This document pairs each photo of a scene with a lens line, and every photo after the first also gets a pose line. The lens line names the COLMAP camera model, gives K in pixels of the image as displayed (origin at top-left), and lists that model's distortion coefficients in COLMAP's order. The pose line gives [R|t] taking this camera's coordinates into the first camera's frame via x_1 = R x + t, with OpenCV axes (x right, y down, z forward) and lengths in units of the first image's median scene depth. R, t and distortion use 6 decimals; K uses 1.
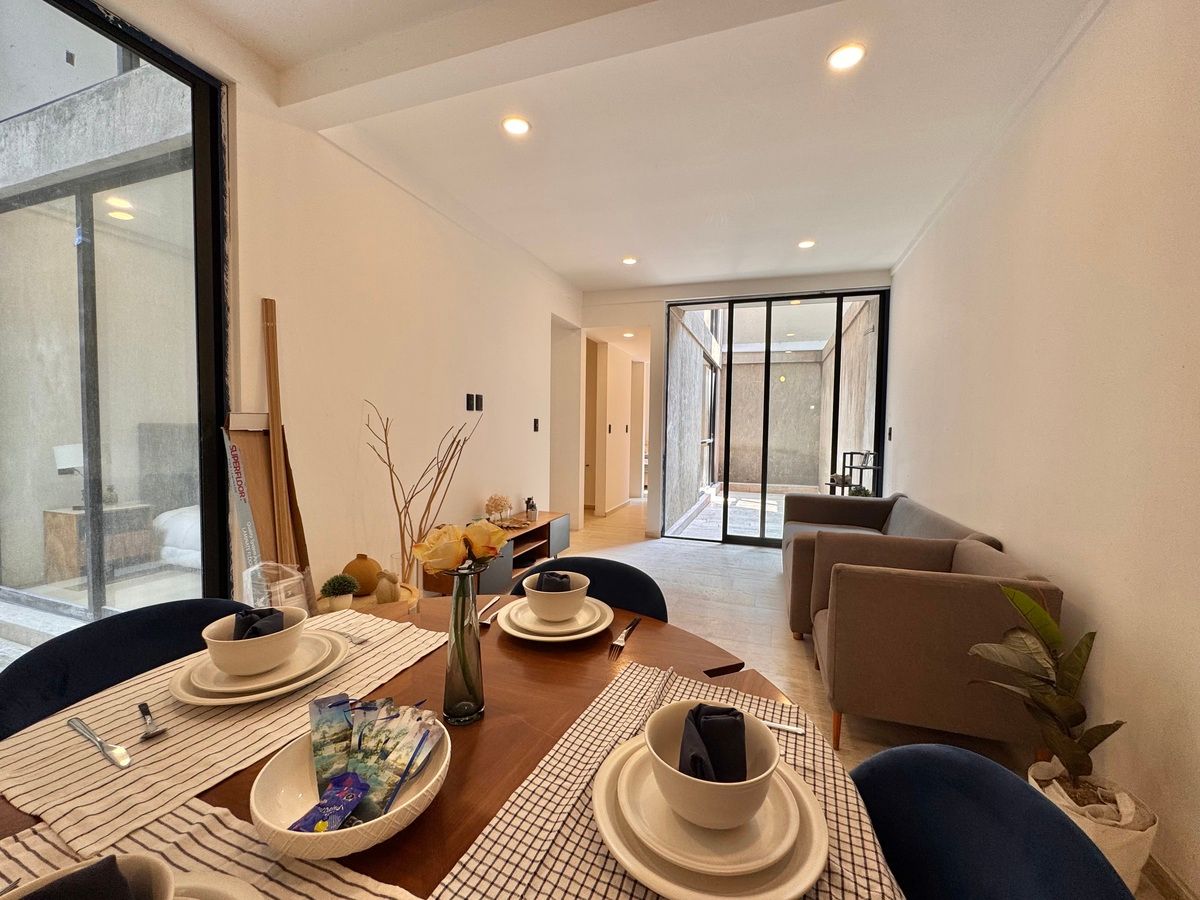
lens RADIAL K [[481.3, 0, 601.2], [0, 481.3, 449.4], [0, 0, 1]] dist [-0.003742, 0.000397]
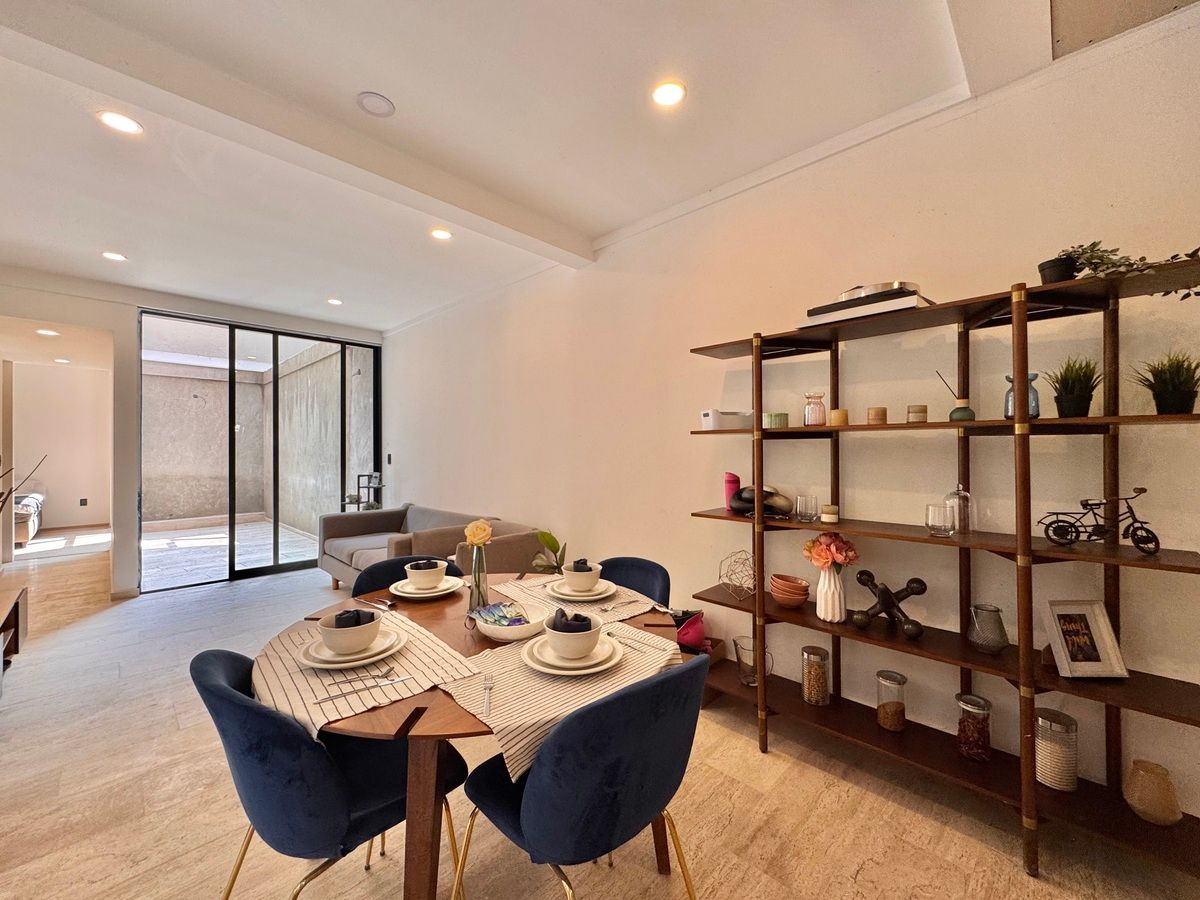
lens RADIAL K [[481.3, 0, 601.8], [0, 481.3, 449.2], [0, 0, 1]] dist [-0.003742, 0.000397]
pose [[0.418231, -0.014616, 0.908223, -0.319449], [0.050234, 0.998713, -0.007060, -0.019515], [-0.906951, 0.048576, 0.418427, -0.061344]]
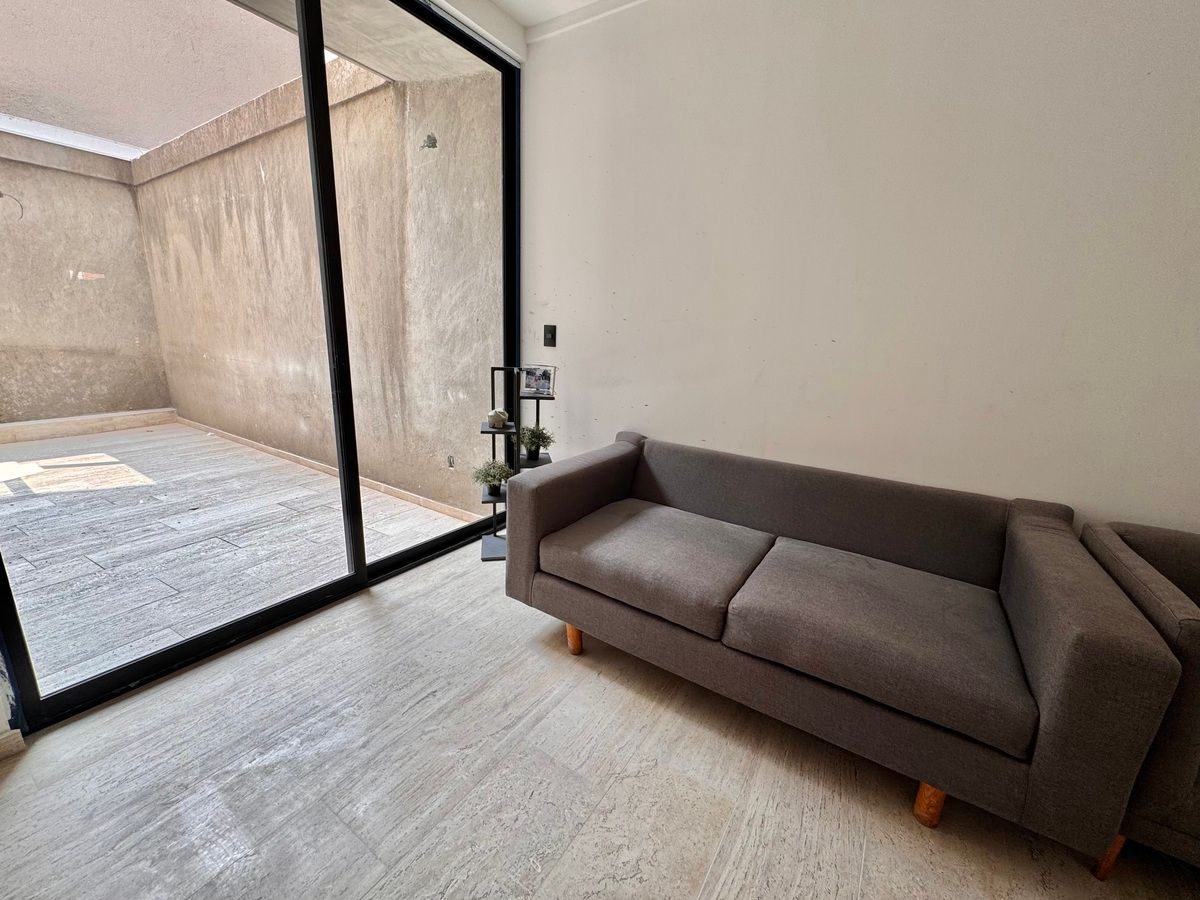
lens RADIAL K [[481.3, 0, 601.4], [0, 481.3, 449.1], [0, 0, 1]] dist [-0.003742, 0.000397]
pose [[0.242119, -0.236934, 0.940872, -0.007596], [0.006861, 0.970119, 0.242534, -0.038421], [-0.970222, -0.052267, 0.236510, 0.736029]]
